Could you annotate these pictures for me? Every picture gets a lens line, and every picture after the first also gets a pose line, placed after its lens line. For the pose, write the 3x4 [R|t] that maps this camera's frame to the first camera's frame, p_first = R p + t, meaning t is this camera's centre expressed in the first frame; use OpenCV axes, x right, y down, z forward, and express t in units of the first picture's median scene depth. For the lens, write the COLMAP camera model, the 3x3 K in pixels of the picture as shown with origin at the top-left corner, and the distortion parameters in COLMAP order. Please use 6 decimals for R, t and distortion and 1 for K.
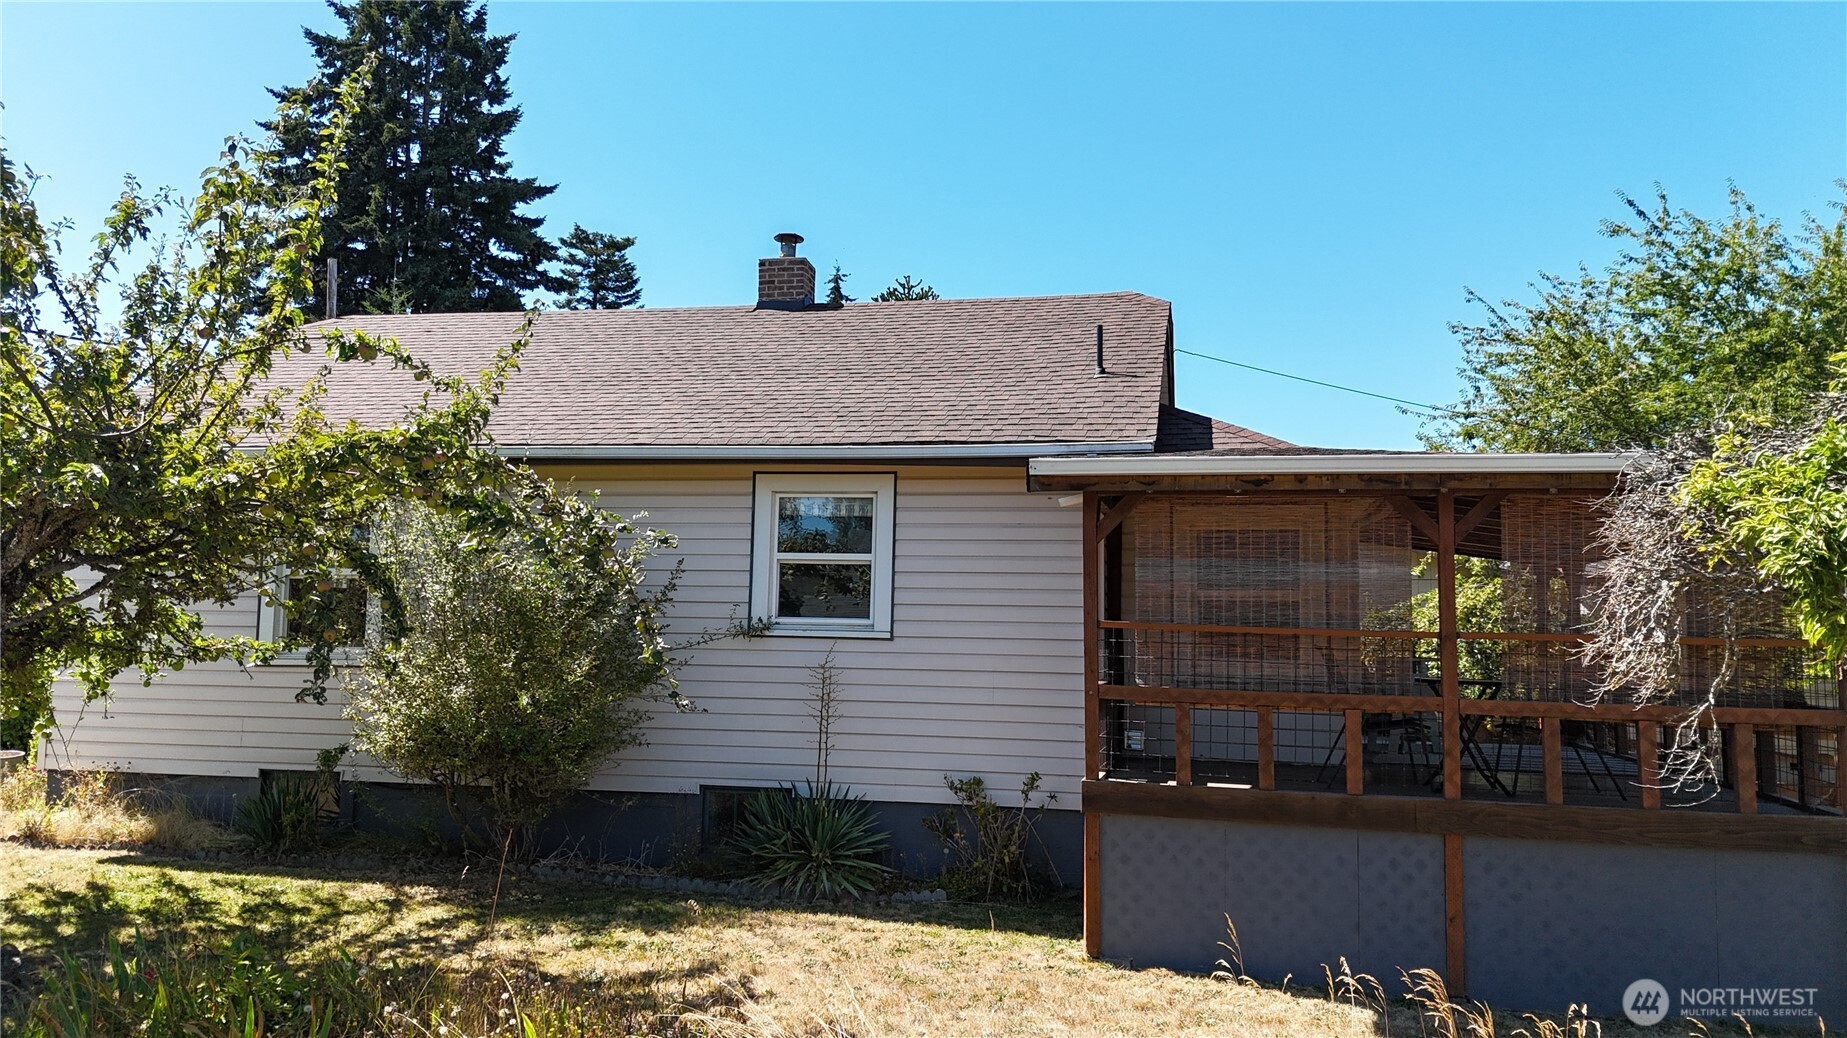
lens RADIAL K [[1333.5, 0, 910.1], [0, 1333.5, 520.7], [0, 0, 1]] dist [0.050320, -0.000003]
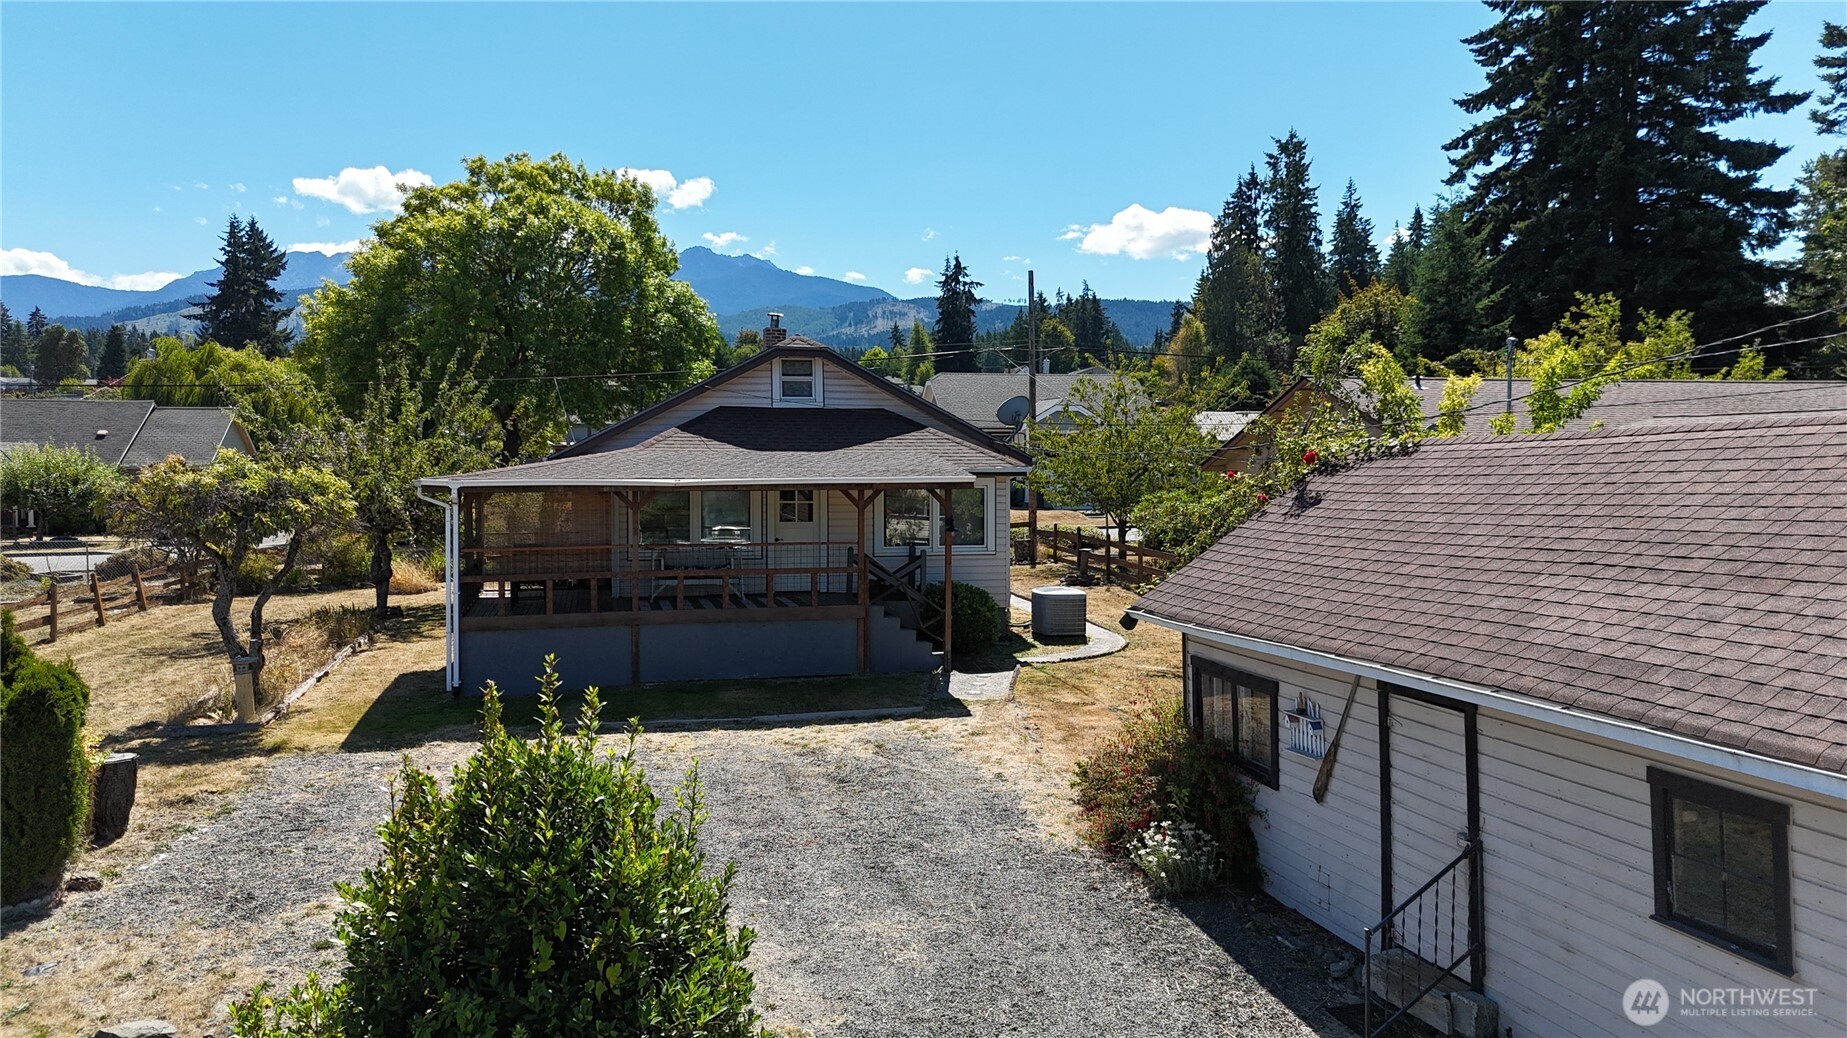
lens RADIAL K [[1361.2, 0, 916.9], [0, 1361.2, 504.1], [0, 0, 1]] dist [0.059273, -0.069886]
pose [[0.434730, 0.003037, -0.900556, 0.334980], [0.087987, 0.995067, 0.045830, -0.000424], [0.896252, -0.099161, 0.432318, 0.048728]]
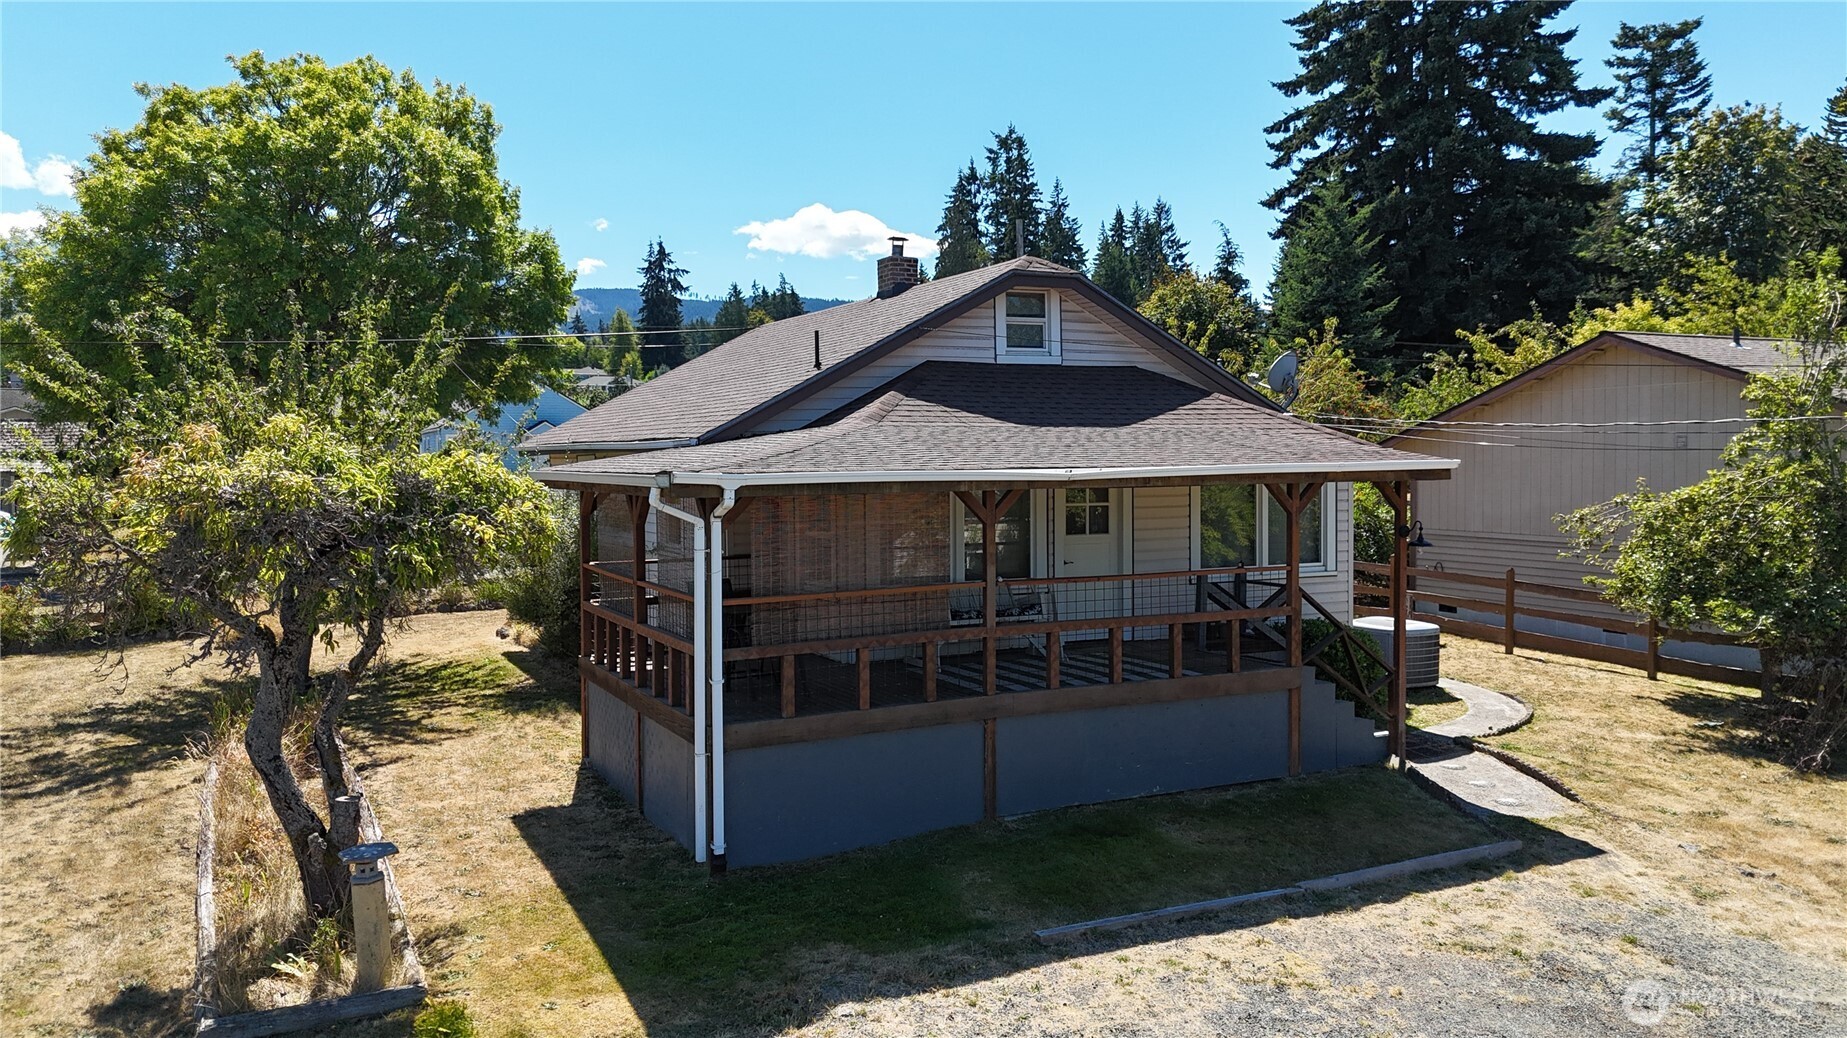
lens RADIAL K [[1361.2, 0, 919.9], [0, 1361.2, 516.6], [0, 0, 1]] dist [0.059273, -0.069886]
pose [[0.633090, 0.004805, -0.774064, 0.189234], [0.088826, 0.992924, 0.078813, -0.005362], [0.768965, -0.118652, 0.628183, 0.012291]]
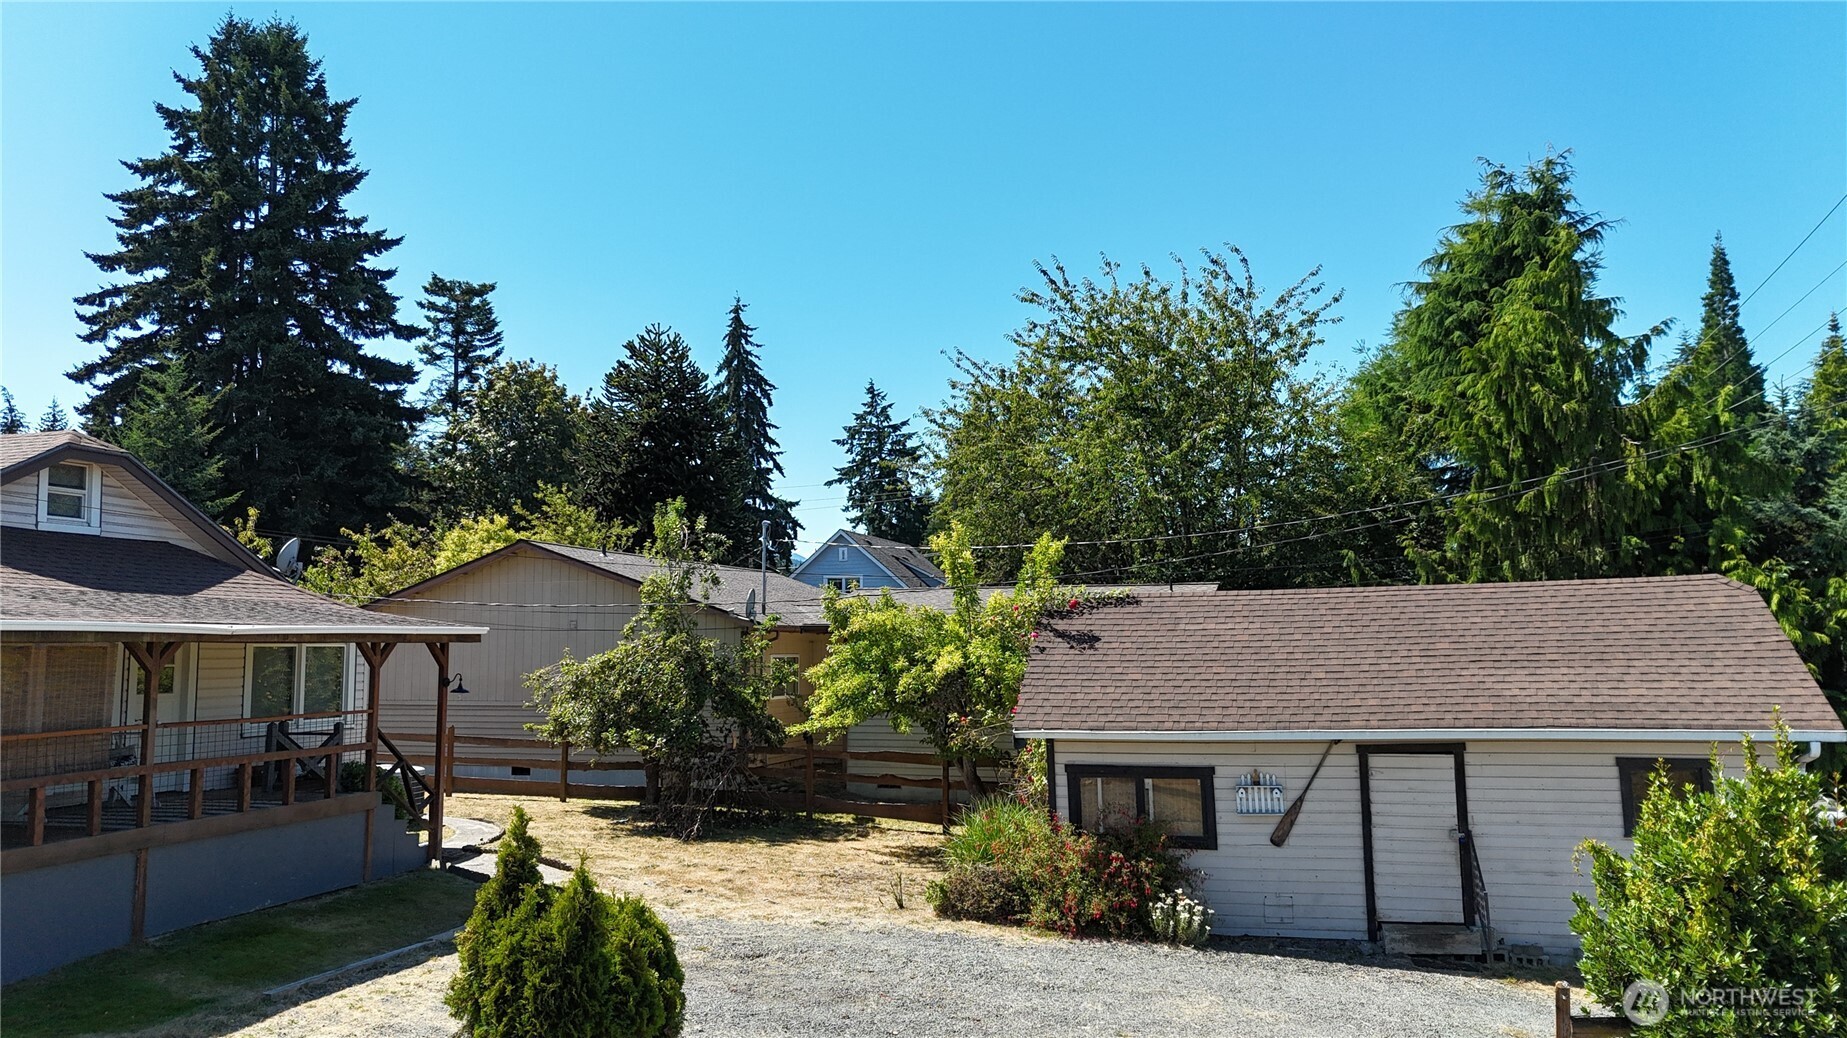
lens RADIAL K [[1361.2, 0, 931.5], [0, 1361.2, 508.4], [0, 0, 1]] dist [0.059273, -0.069886]
pose [[0.999081, -0.030569, -0.030033, 0.181083], [0.030014, 0.999373, -0.018764, -0.006404], [0.030587, 0.017845, 0.999373, -0.057915]]
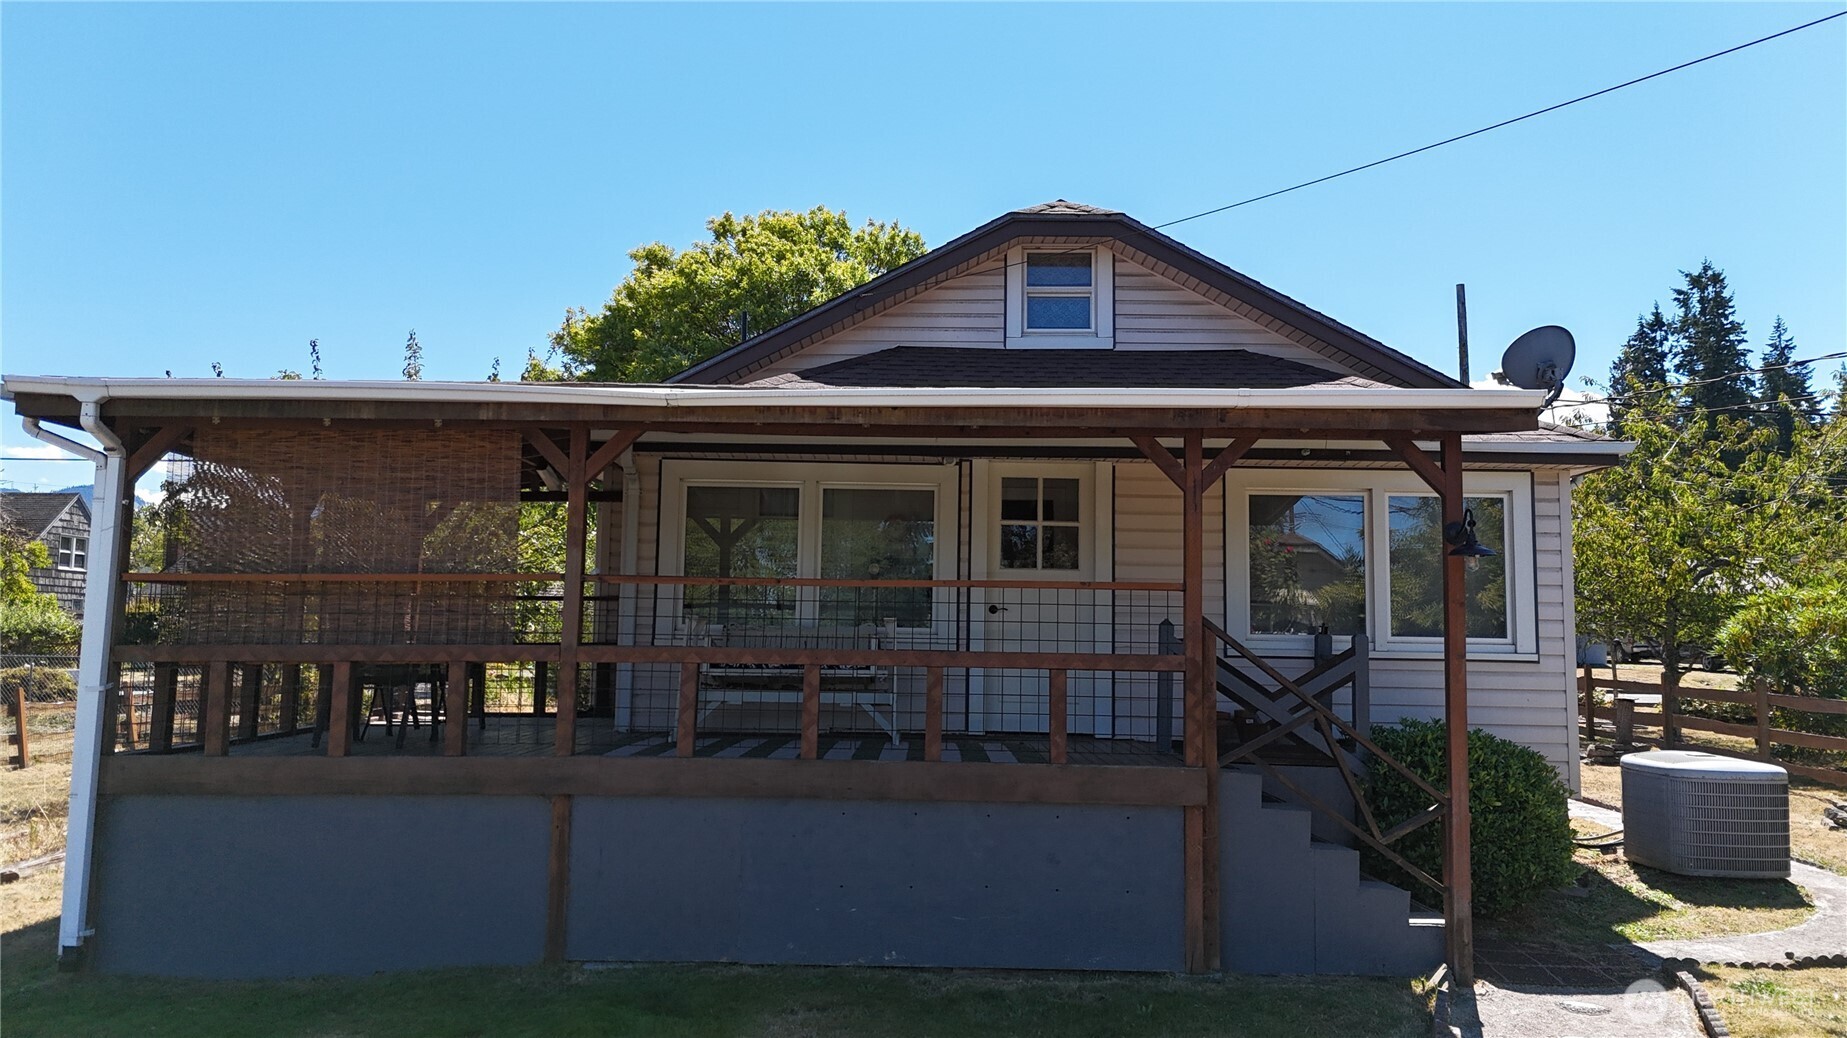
lens RADIAL K [[1361.2, 0, 914.1], [0, 1361.2, 514.5], [0, 0, 1]] dist [0.059273, -0.069886]
pose [[0.203198, -0.111175, -0.972806, 0.175893], [0.073475, 0.992463, -0.098074, 0.021534], [0.976377, -0.051549, 0.209835, 0.116164]]
